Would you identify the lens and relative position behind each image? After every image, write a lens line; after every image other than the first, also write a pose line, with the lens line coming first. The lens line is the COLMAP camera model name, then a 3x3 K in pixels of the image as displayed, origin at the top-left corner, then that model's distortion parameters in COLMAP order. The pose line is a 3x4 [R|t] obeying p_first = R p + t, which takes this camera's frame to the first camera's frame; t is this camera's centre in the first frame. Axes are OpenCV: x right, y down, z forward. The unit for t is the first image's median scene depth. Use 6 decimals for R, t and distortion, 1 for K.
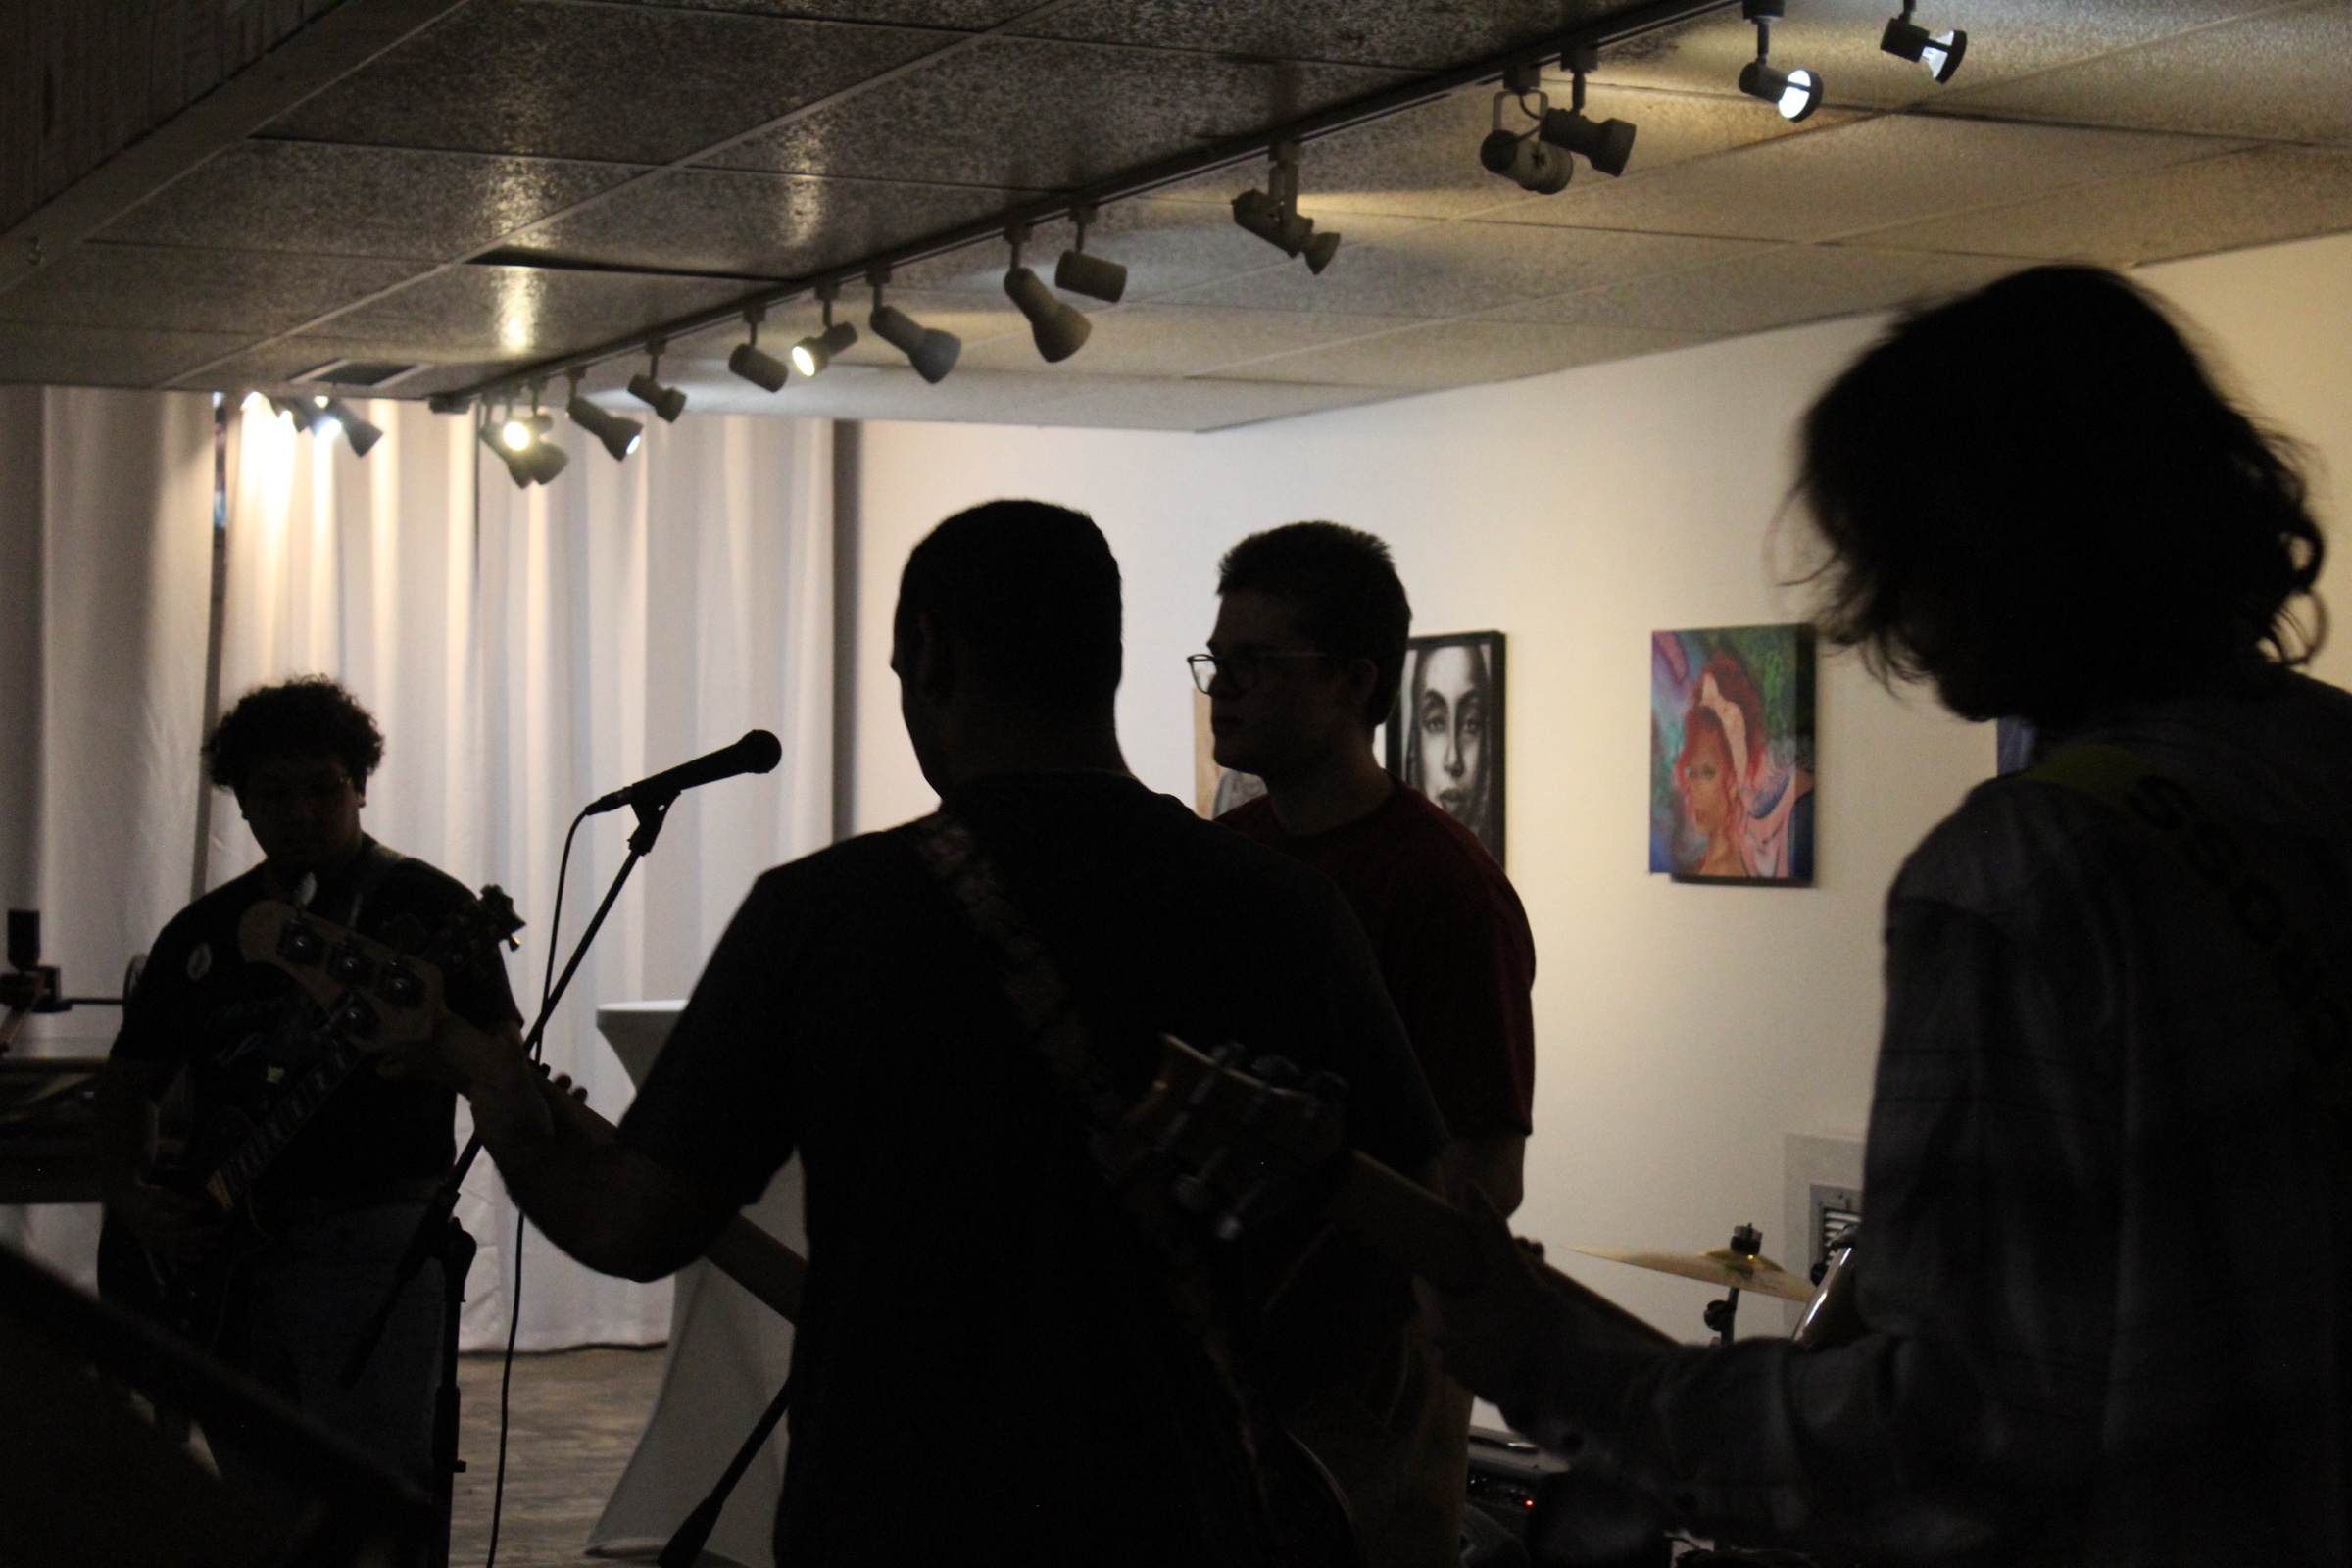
lens RADIAL K [[4688.7, 0, 1176.0], [0, 4688.7, 784.0], [0, 0, 1]] dist [0.037301, 0.181224]
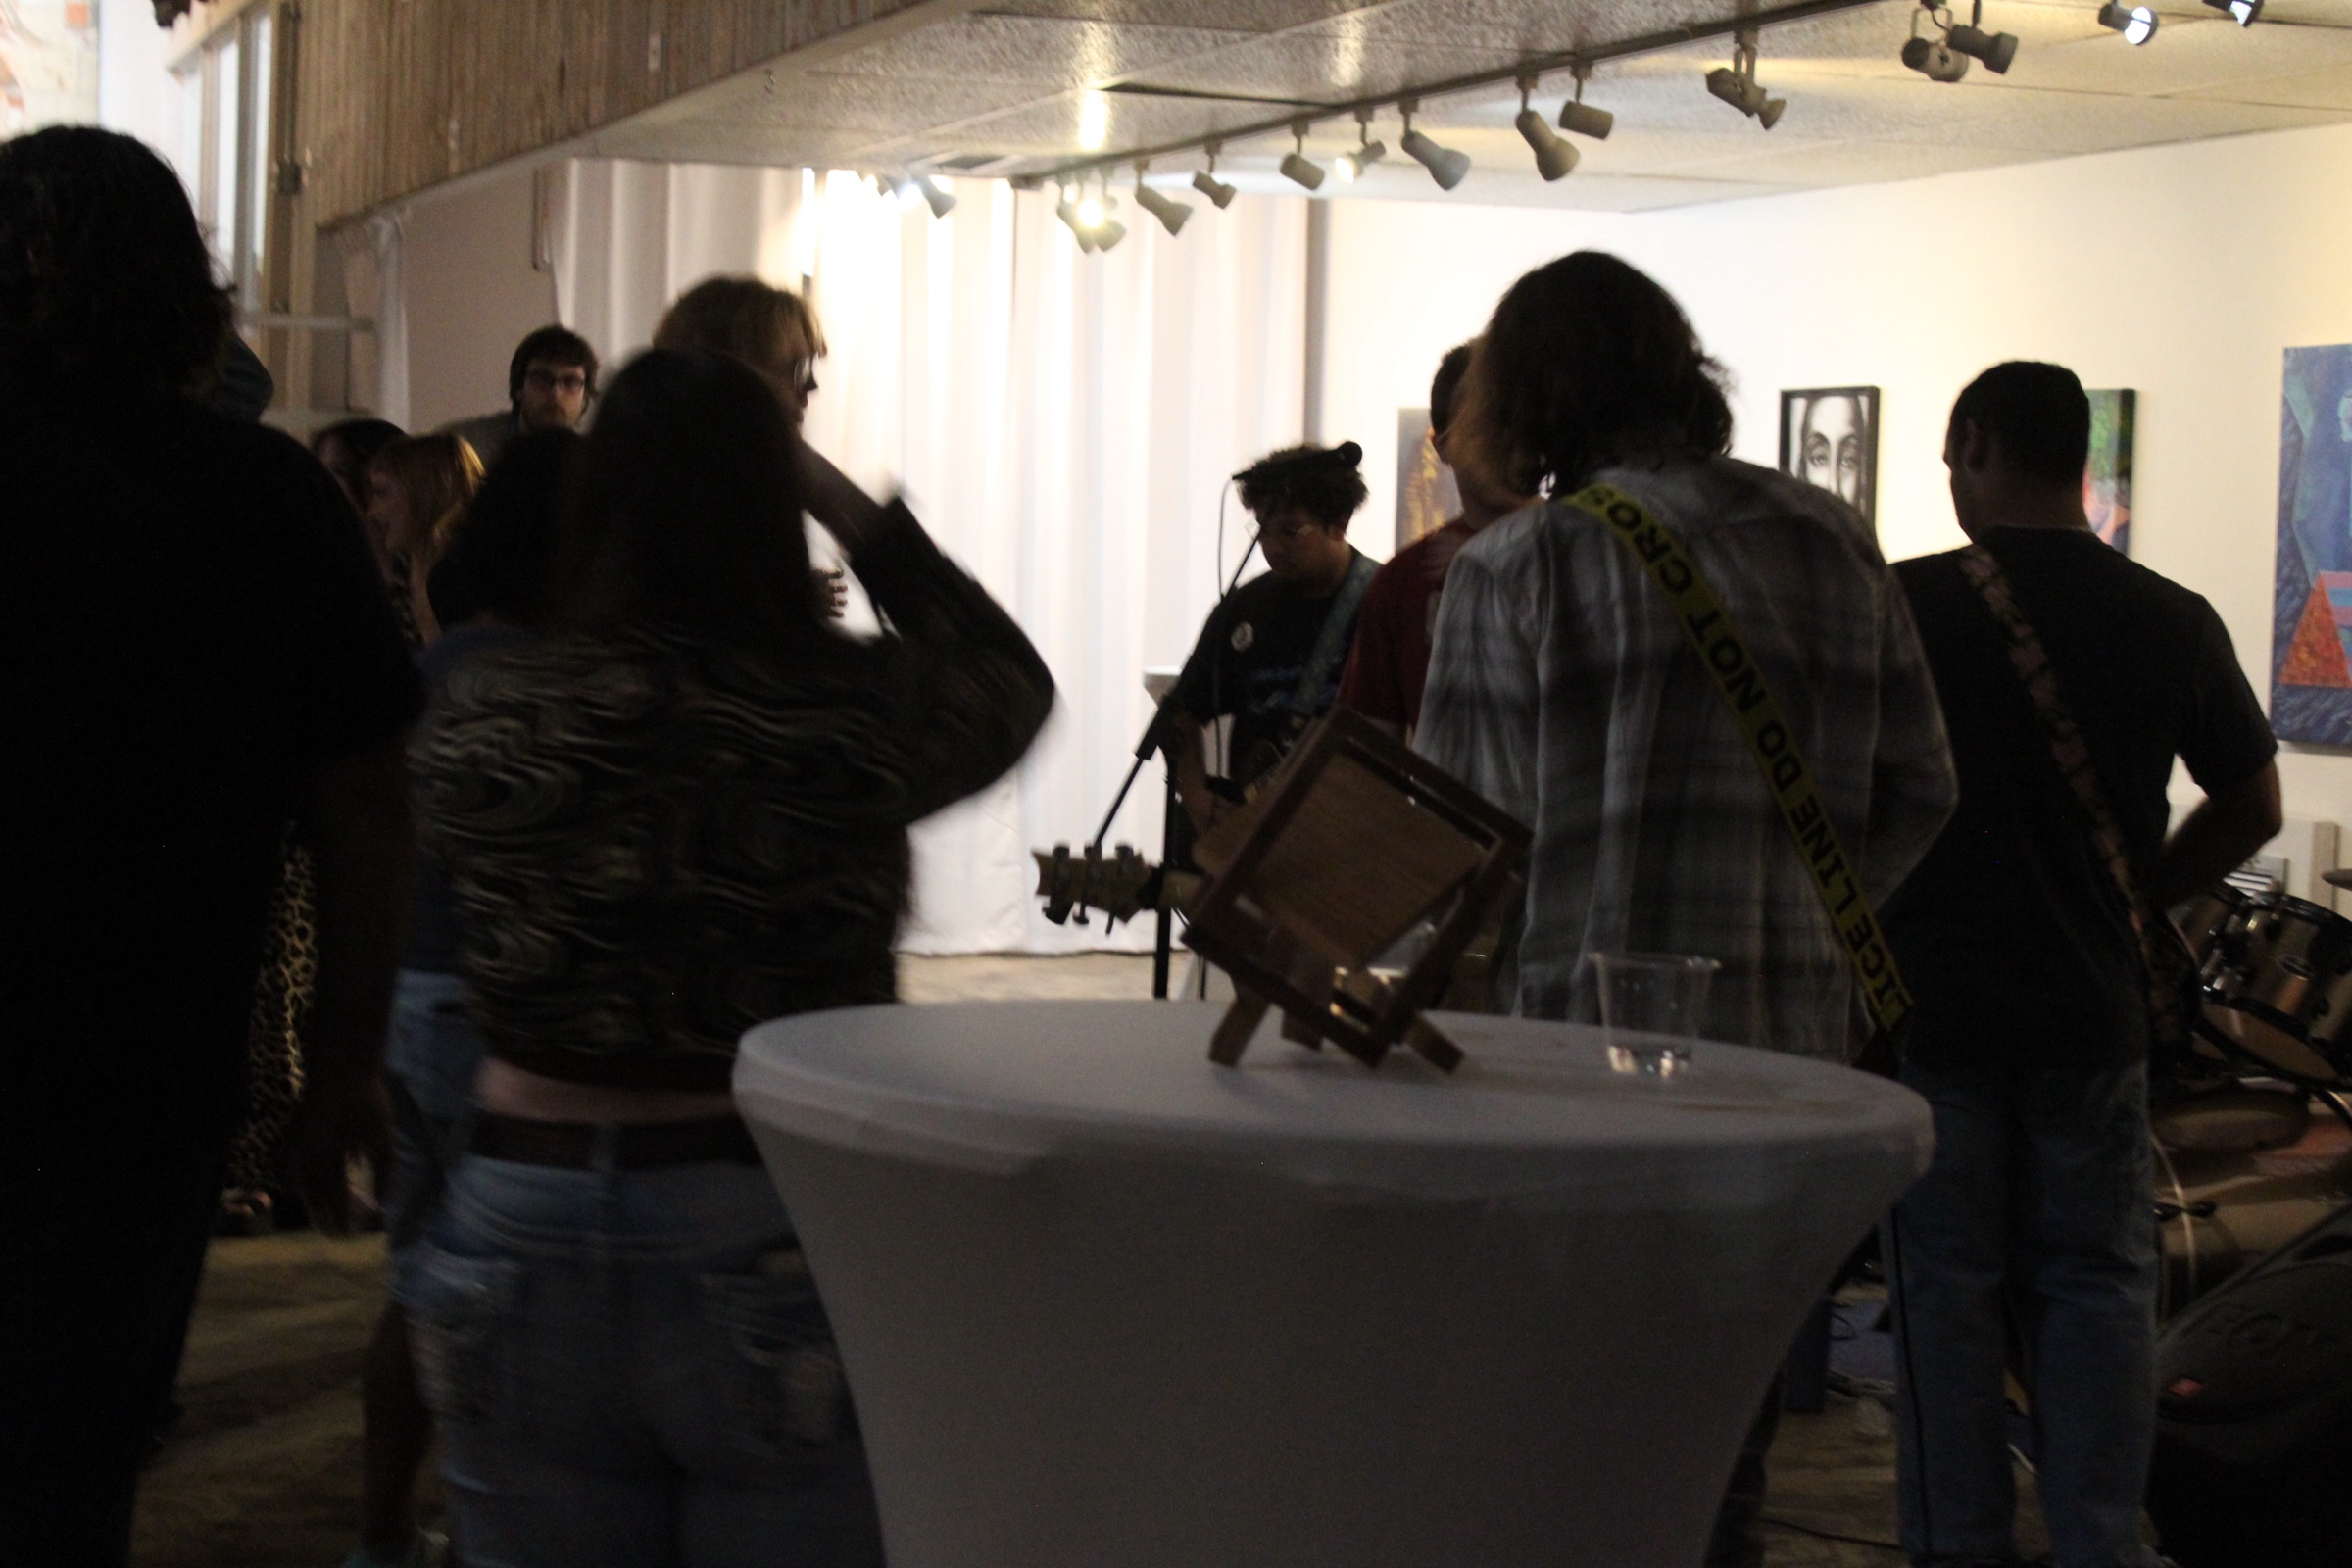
lens RADIAL K [[4394.2, 0, 1114.5], [0, 4394.2, 783.8], [0, 0, 1]] dist [-0.019396, 0.278210]
pose [[0.995698, 0.028268, -0.088245, -0.030548], [-0.022166, 0.997344, 0.069381, -0.004537], [0.089972, -0.067126, 0.993680, -0.209719]]
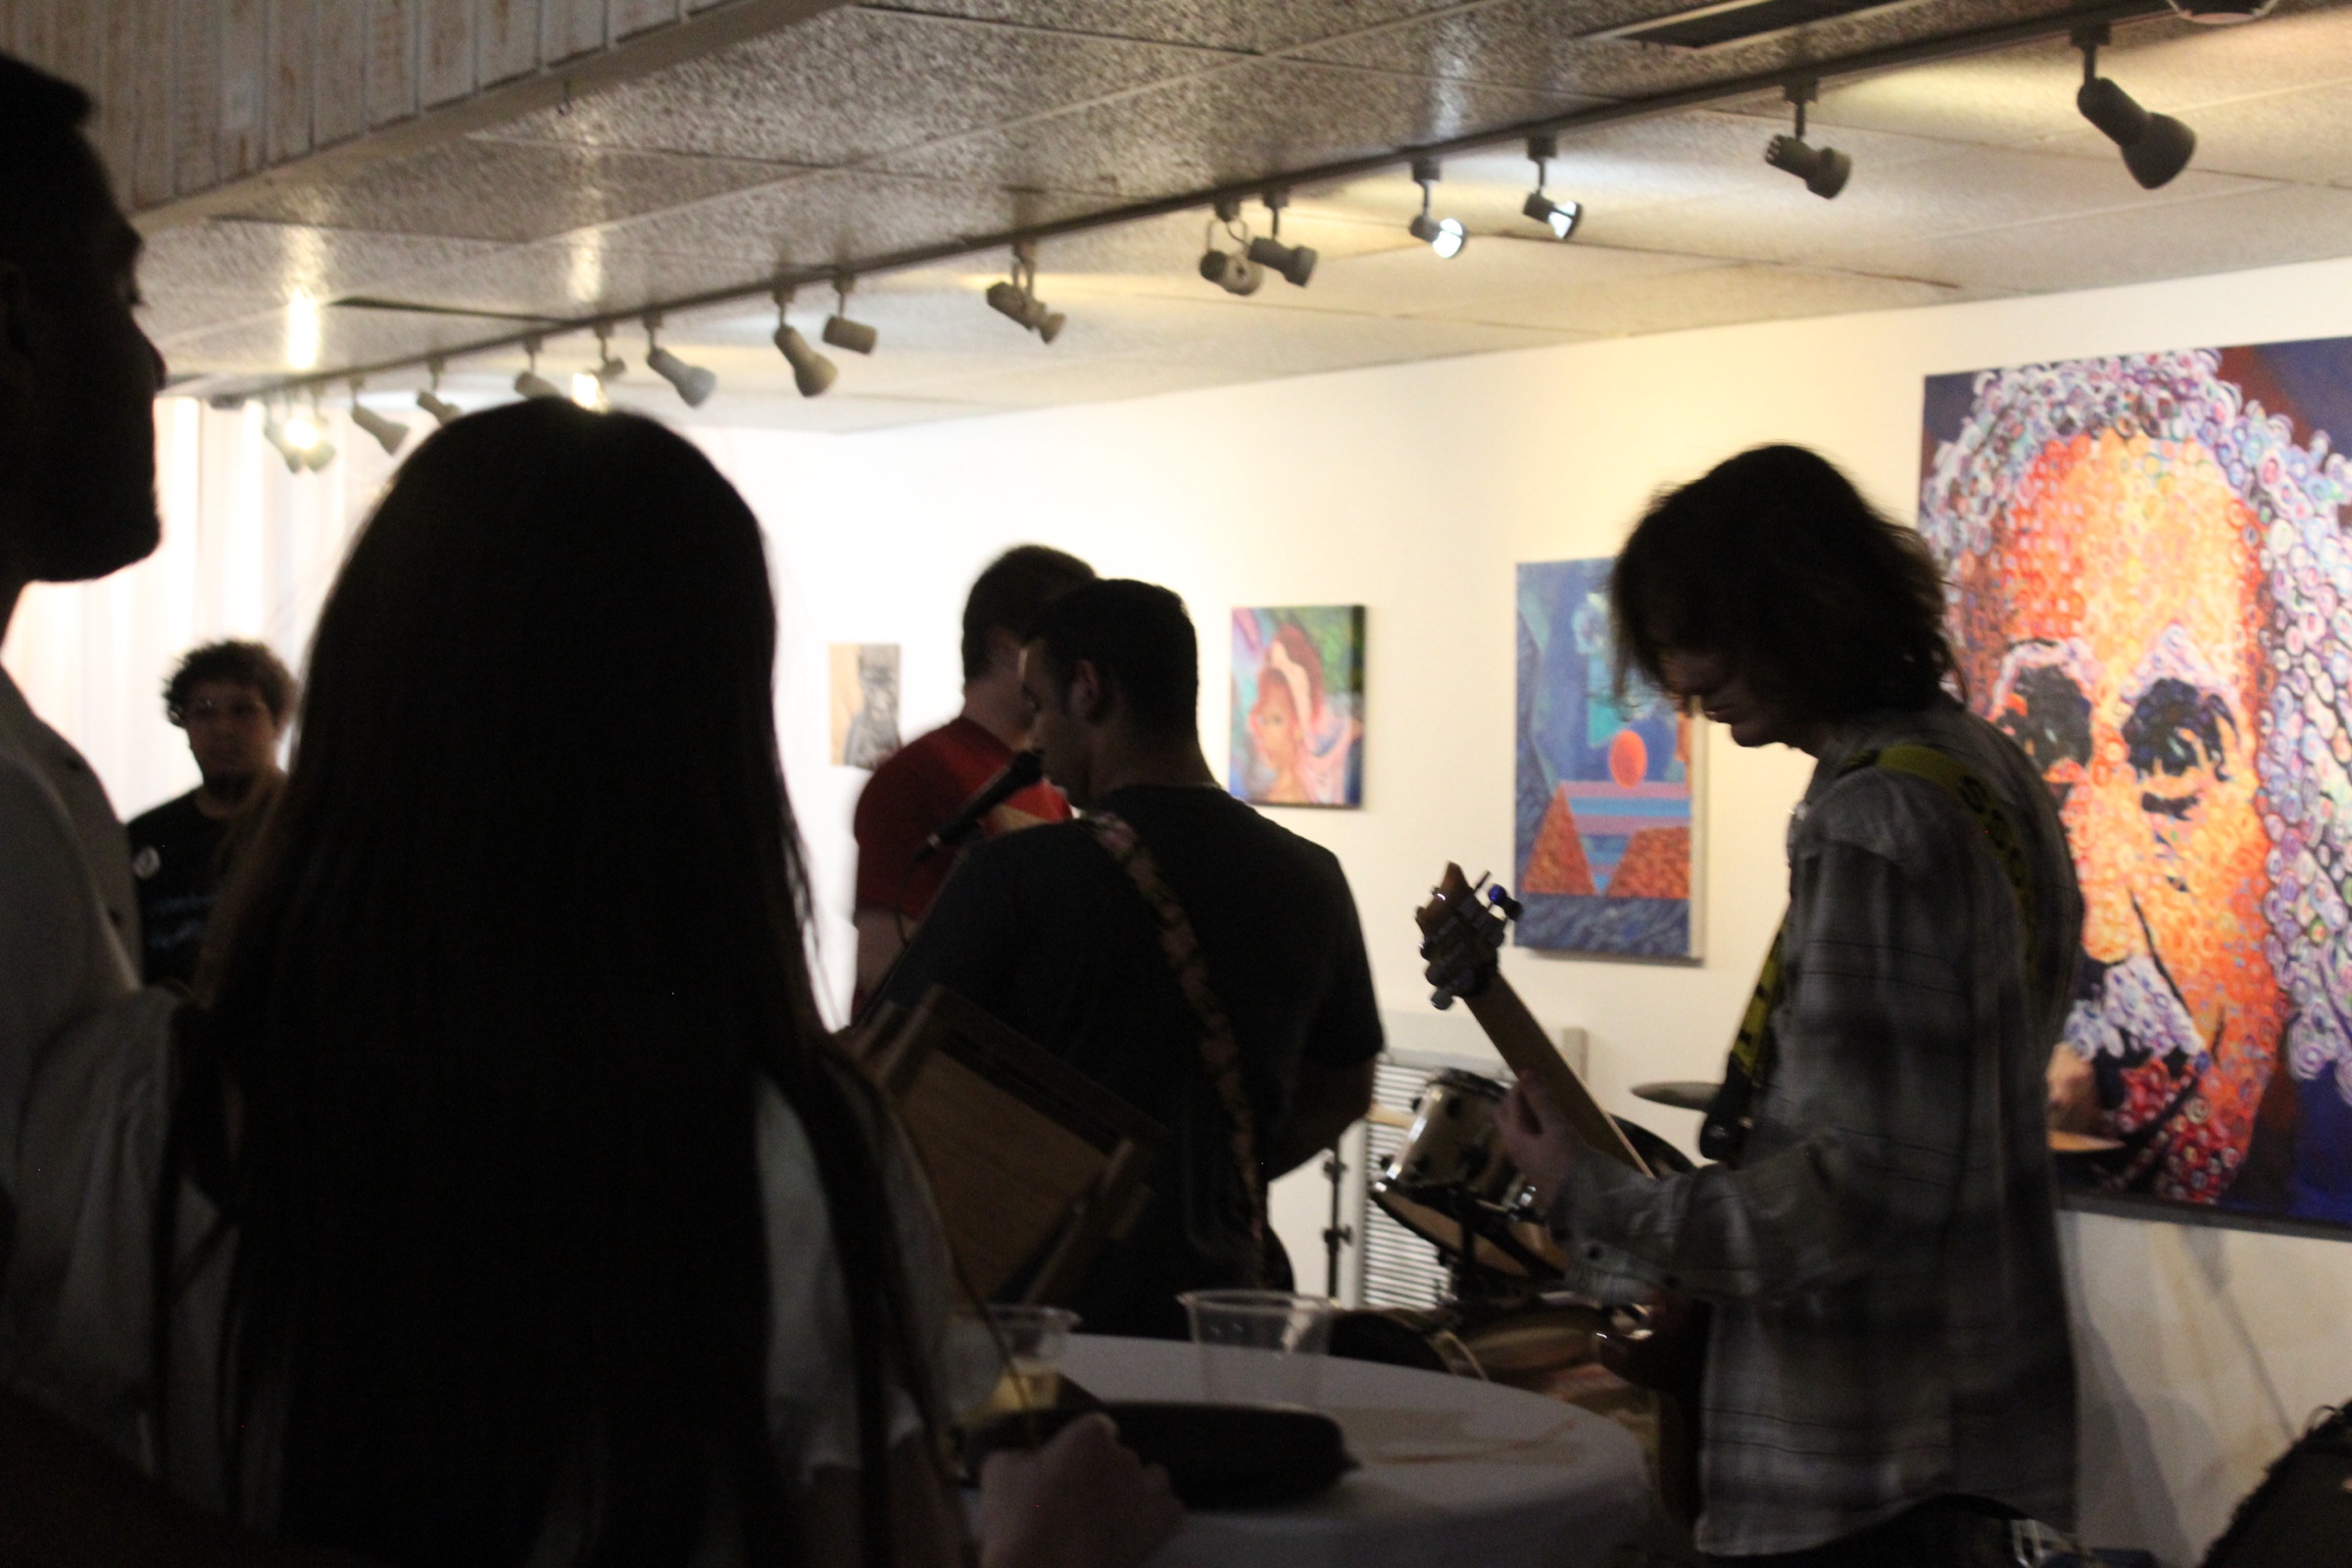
lens RADIAL K [[4194.9, 0, 1176.0], [0, 4194.9, 784.0], [0, 0, 1]] dist [-0.009773, -0.064637]
pose [[0.991355, 0.006187, 0.131064, -0.067629], [-0.008585, 0.999806, 0.017739, -0.005432], [-0.130929, -0.018710, 0.991215, -0.130784]]
